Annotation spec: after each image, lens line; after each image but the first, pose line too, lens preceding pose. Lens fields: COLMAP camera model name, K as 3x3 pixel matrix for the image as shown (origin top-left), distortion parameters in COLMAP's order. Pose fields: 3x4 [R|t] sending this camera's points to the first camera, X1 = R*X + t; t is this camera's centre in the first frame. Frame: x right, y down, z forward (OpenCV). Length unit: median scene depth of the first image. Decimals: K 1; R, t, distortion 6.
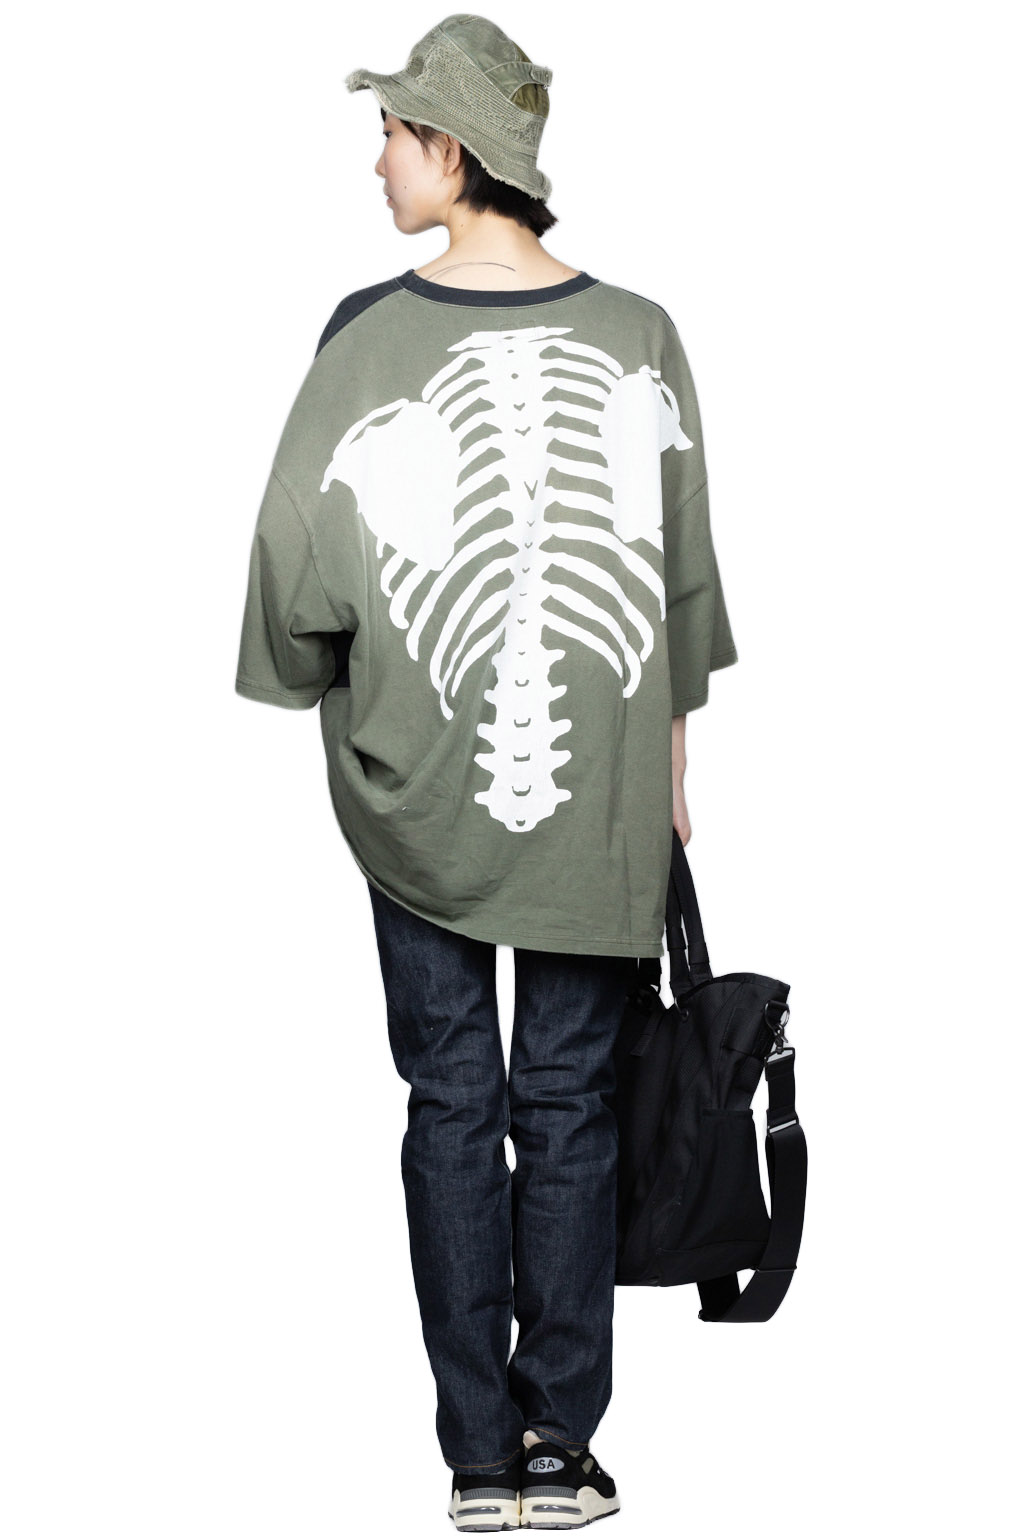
lens RADIAL K [[4369.0, 0, 509.2], [0, 4369.0, 766.8], [0, 0, 1]] dist [2.108666, 0.000000]
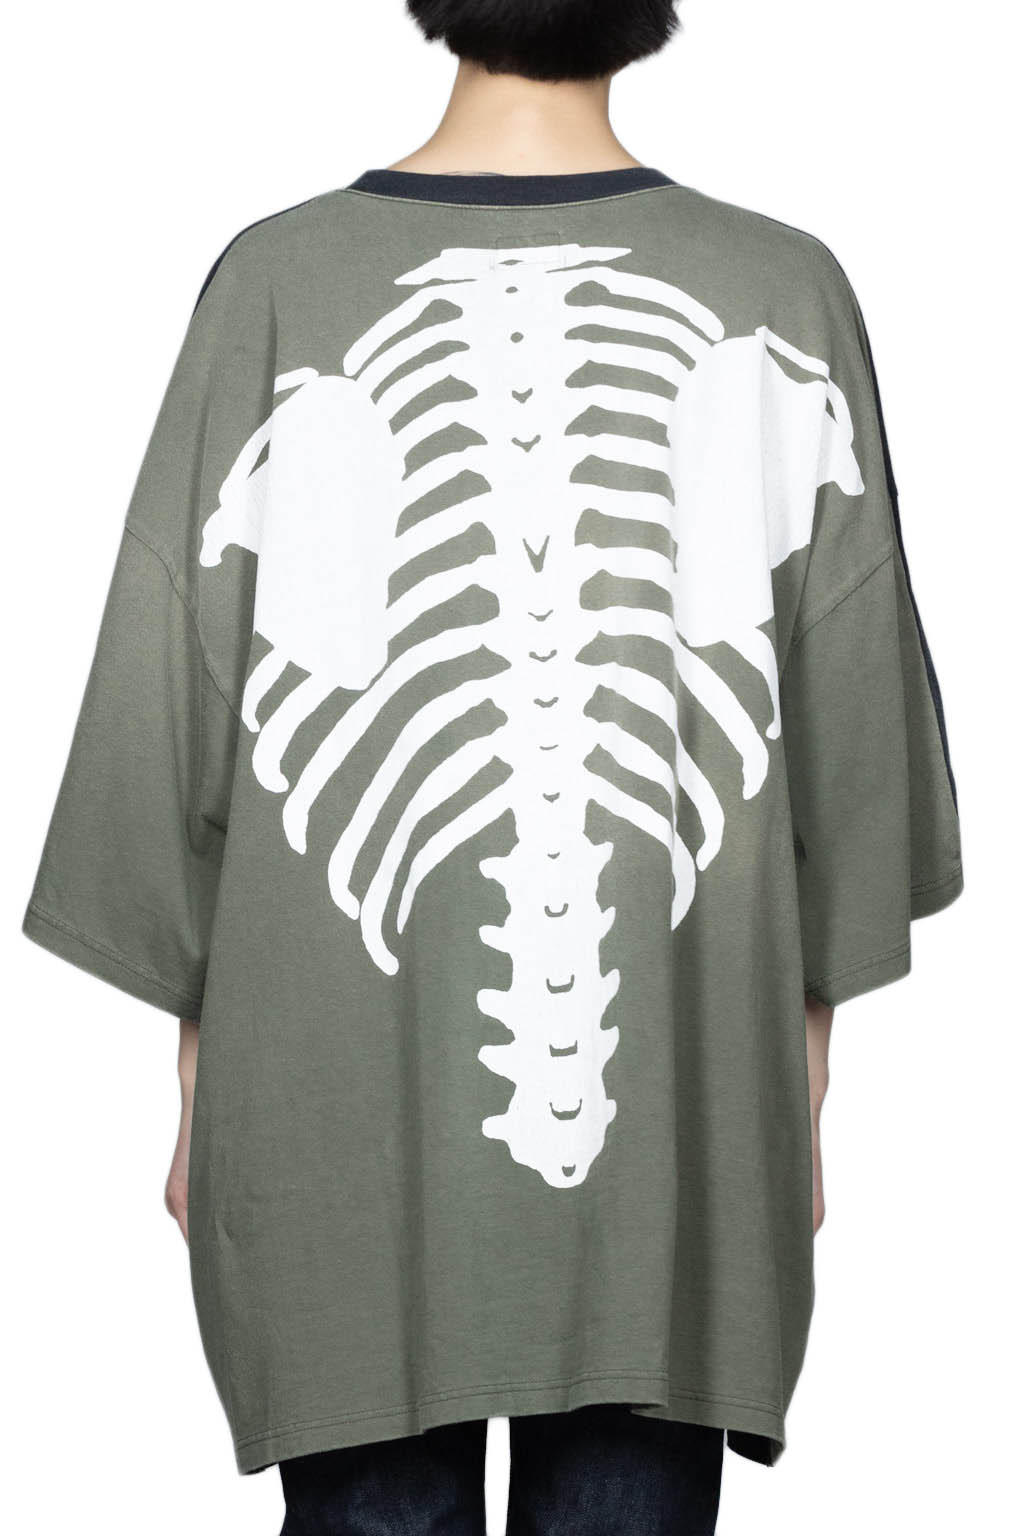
lens RADIAL K [[4369.0, 0, 483.8], [0, 4369.0, 819.3], [0, 0, 1]] dist [2.108666, 0.000000]
pose [[0.993525, 0.043289, -0.105041, 0.056286], [-0.050008, 0.996810, -0.062197, 0.003616], [0.102013, 0.067047, 0.992521, 0.469386]]
